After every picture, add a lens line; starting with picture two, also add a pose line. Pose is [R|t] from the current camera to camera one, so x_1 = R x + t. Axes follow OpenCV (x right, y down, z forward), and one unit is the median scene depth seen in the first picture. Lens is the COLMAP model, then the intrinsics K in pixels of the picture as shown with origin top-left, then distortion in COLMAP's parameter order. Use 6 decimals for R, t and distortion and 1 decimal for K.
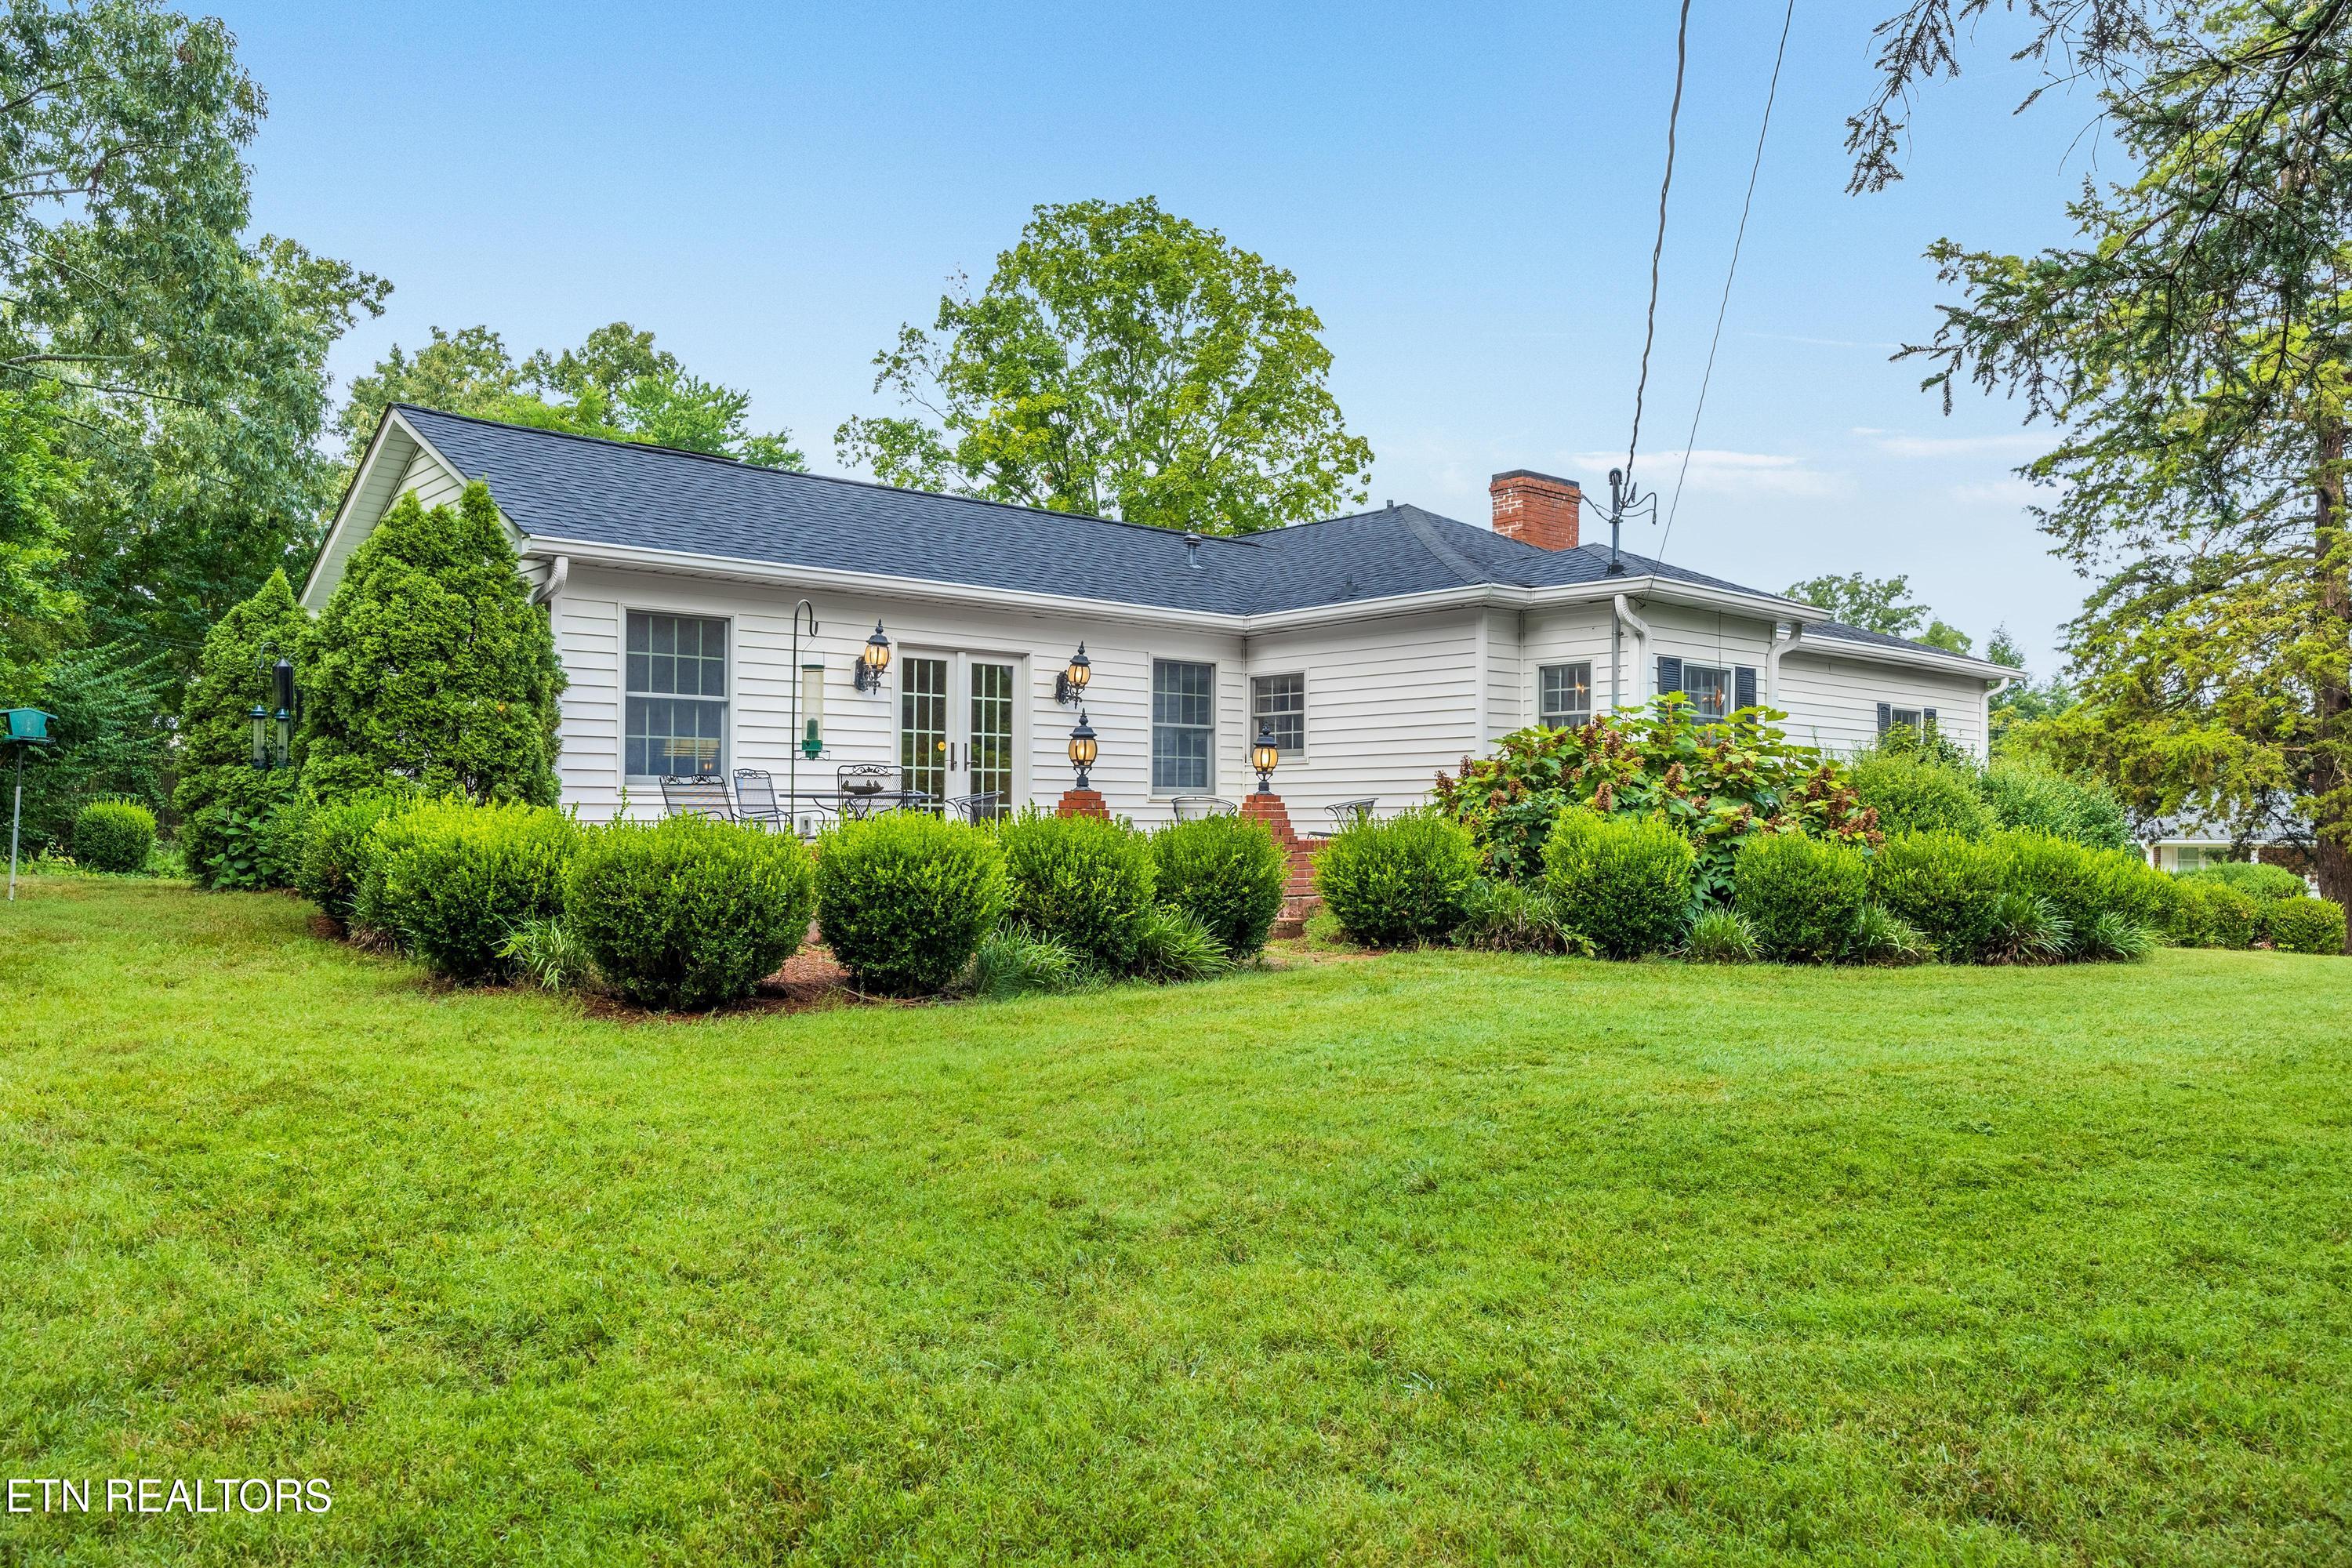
lens RADIAL K [[1632.0, 0, 1173.9], [0, 1632.0, 839.3], [0, 0, 1]] dist [-0.000706, -0.006277]
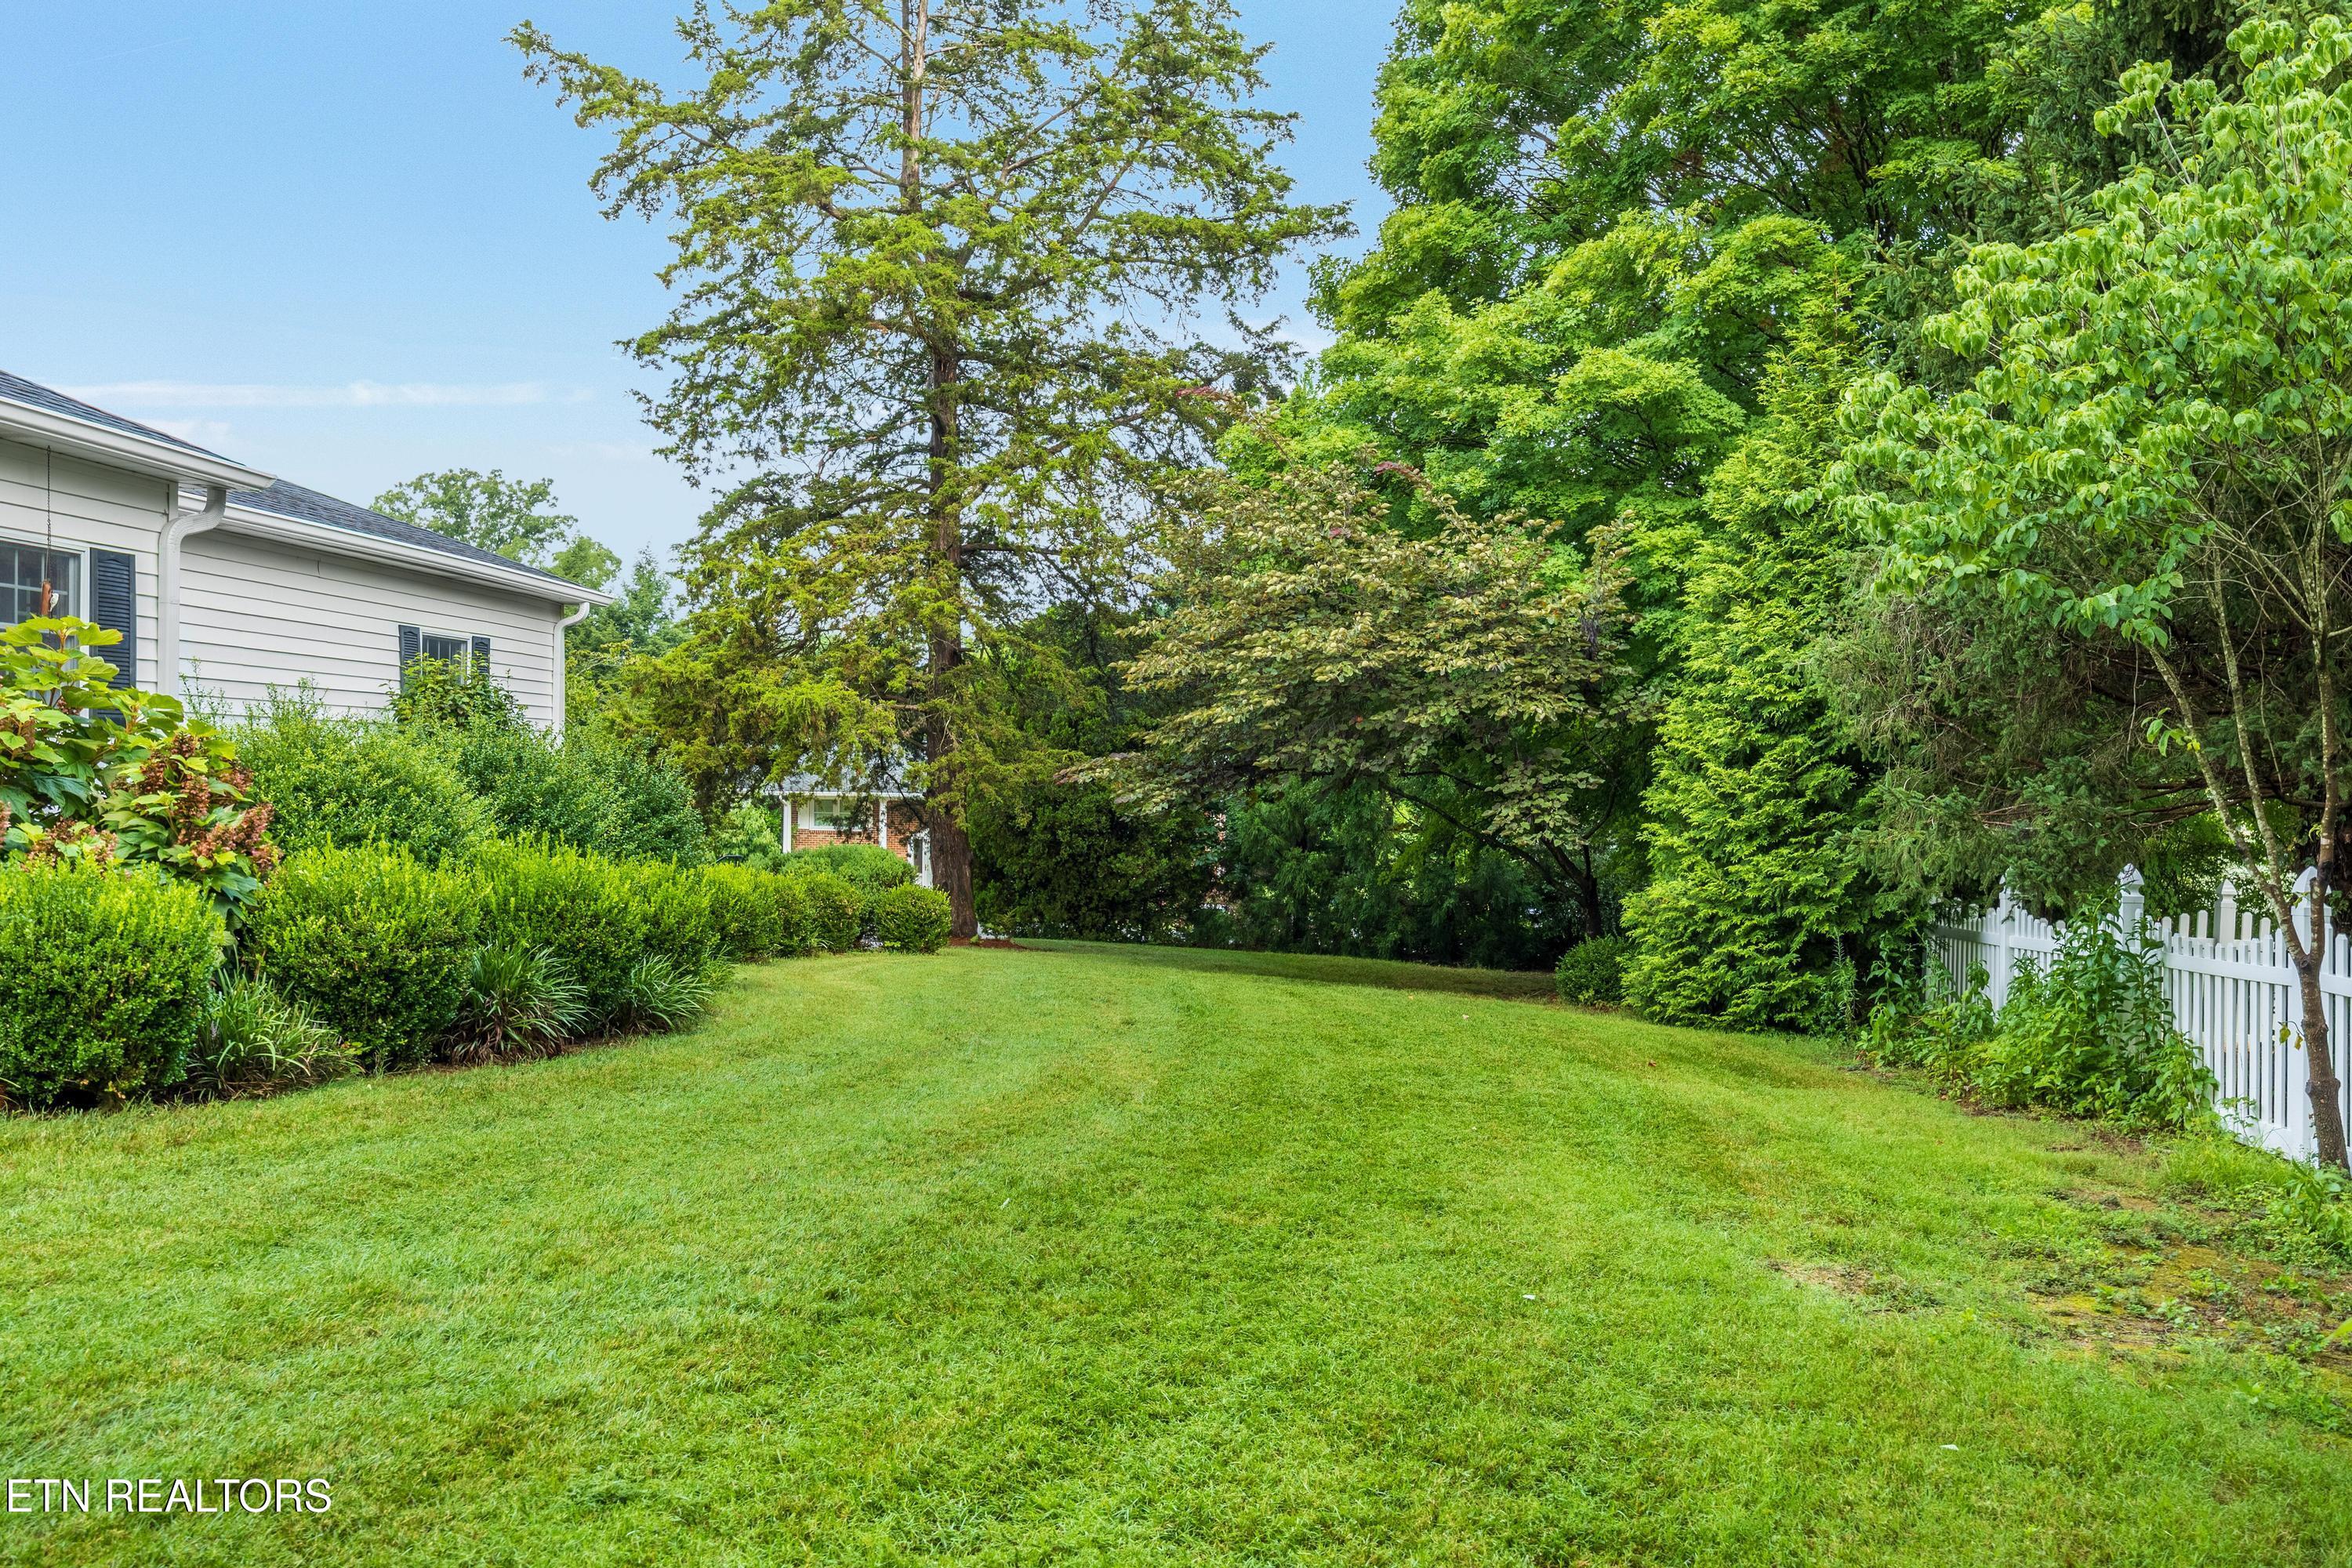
lens RADIAL K [[1891.7, 0, 1176.0], [0, 1891.7, 784.0], [0, 0, 1]] dist [0.049011, -0.000540]
pose [[0.742018, 0.006513, 0.670349, 0.106594], [-0.008831, 0.999961, 0.000059, -0.015035], [-0.670322, -0.005964, 0.742046, 0.139174]]
